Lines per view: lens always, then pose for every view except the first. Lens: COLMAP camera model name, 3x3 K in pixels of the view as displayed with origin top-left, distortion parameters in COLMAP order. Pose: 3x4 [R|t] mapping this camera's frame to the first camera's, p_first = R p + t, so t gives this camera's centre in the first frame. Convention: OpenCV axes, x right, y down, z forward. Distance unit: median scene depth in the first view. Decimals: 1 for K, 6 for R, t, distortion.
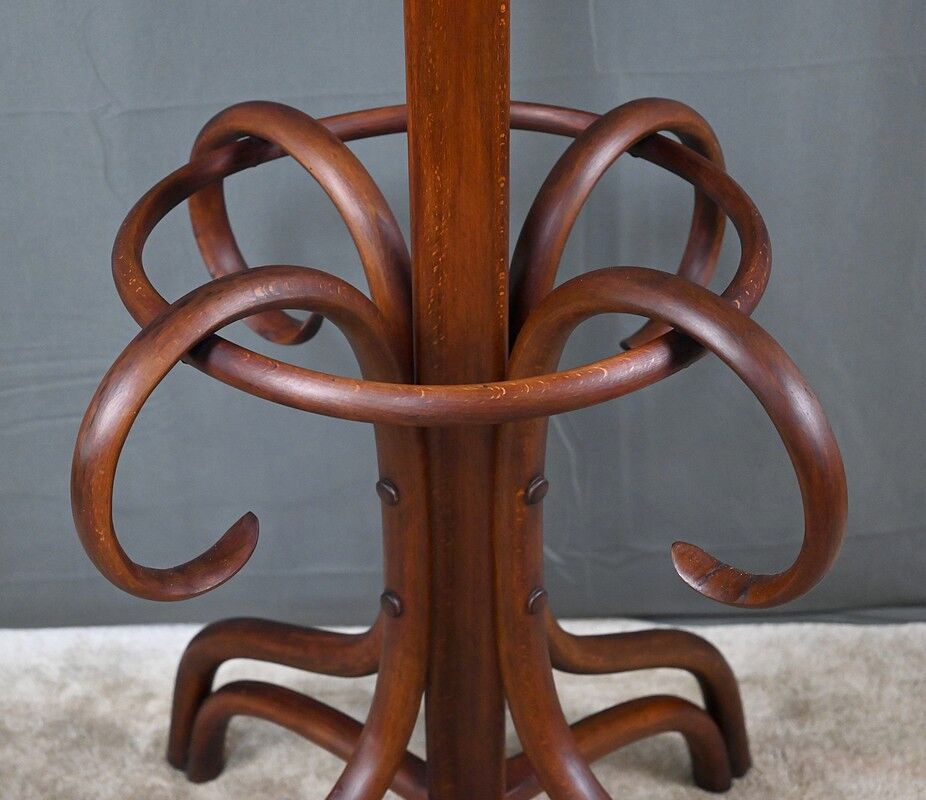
lens RADIAL K [[1504.9, 0, 459.7], [0, 1504.9, 430.7], [0, 0, 1]] dist [0.003824, 0.000000]
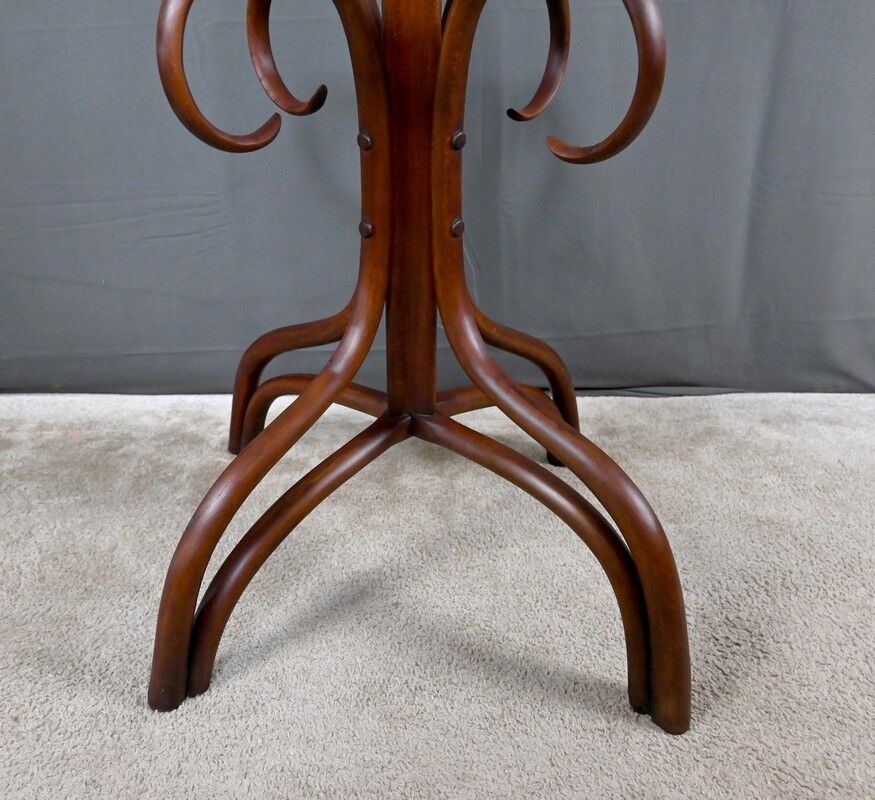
lens RADIAL K [[793.2, 0, 407.9], [0, 793.2, 389.1], [0, 0, 1]] dist [0.002902, 0.003195]
pose [[0.999957, 0.007684, 0.005164, -0.003729], [-0.007021, 0.992998, -0.117925, 0.354606], [-0.006034, 0.117884, 0.993009, 0.179193]]
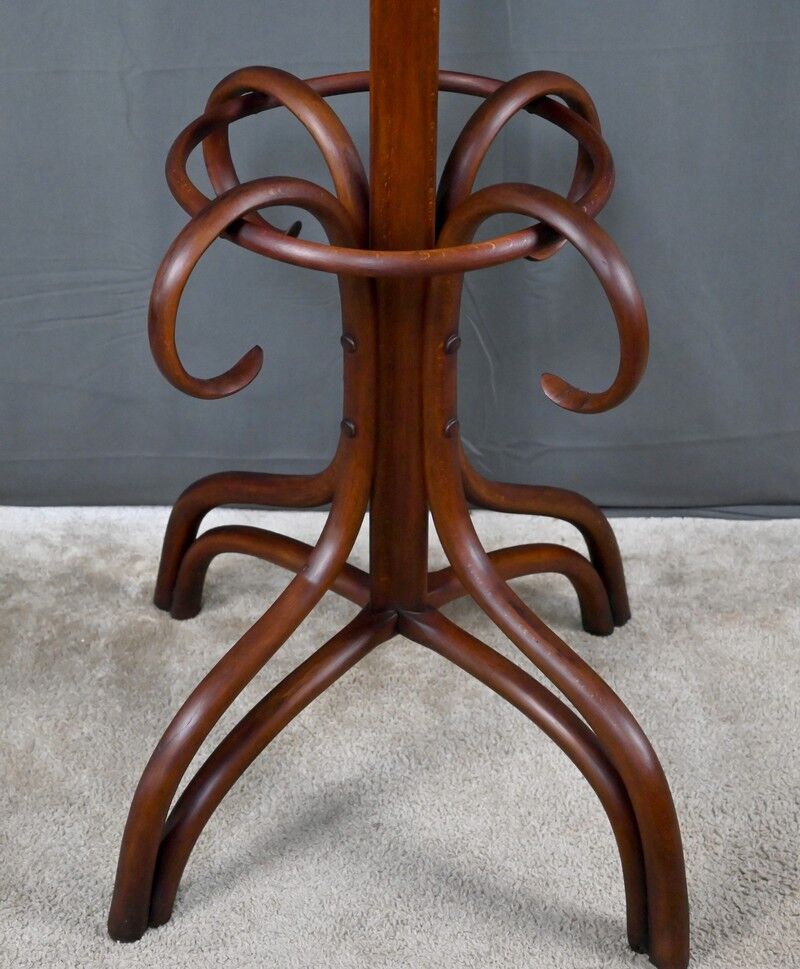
lens RADIAL K [[1755.3, 0, 401.6], [0, 1755.3, 483.0], [0, 0, 1]] dist [0.007121, 0.000000]
pose [[0.999736, 0.022769, 0.002948, 0.000650], [-0.022818, 0.999575, 0.018119, 0.126751], [-0.002534, -0.018181, 0.999831, -0.597824]]
